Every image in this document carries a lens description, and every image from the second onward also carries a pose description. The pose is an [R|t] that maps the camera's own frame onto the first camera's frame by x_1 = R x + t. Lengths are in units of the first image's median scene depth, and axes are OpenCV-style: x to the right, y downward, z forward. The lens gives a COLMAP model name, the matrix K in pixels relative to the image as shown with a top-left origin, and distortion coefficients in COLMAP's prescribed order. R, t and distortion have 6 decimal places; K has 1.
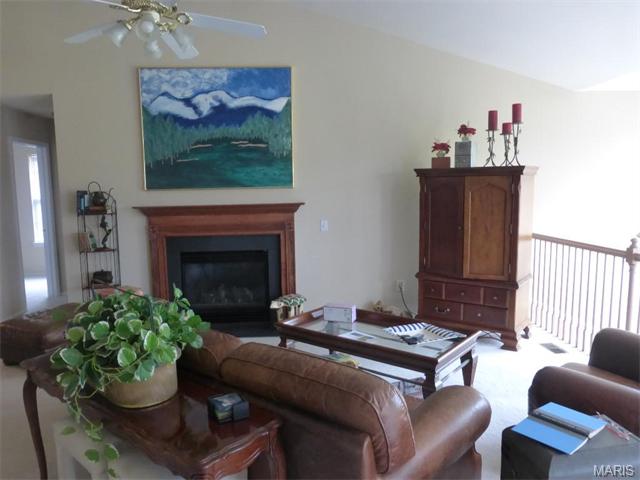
lens RADIAL K [[477.6, 0, 320.0], [0, 477.6, 240.0], [0, 0, 1]] dist [-0.035900, 0.000375]
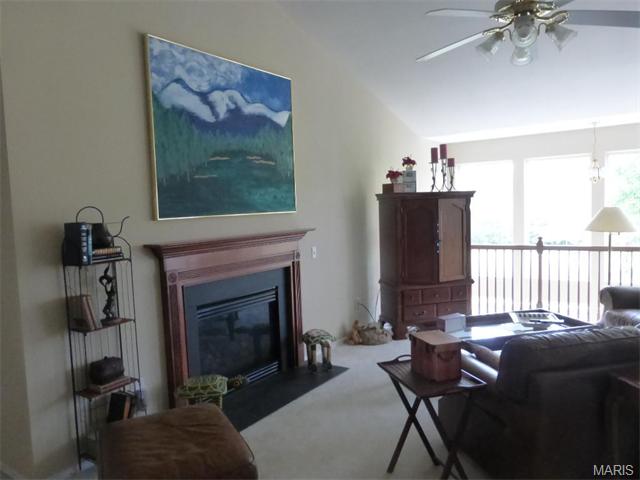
lens RADIAL K [[477.6, 0, 320.0], [0, 477.6, 240.0], [0, 0, 1]] dist [-0.035900, 0.000375]
pose [[0.618023, -0.061527, 0.783749, -0.752611], [0.118021, 0.992896, -0.015120, -0.040353], [-0.777251, 0.101843, 0.620894, 0.426605]]
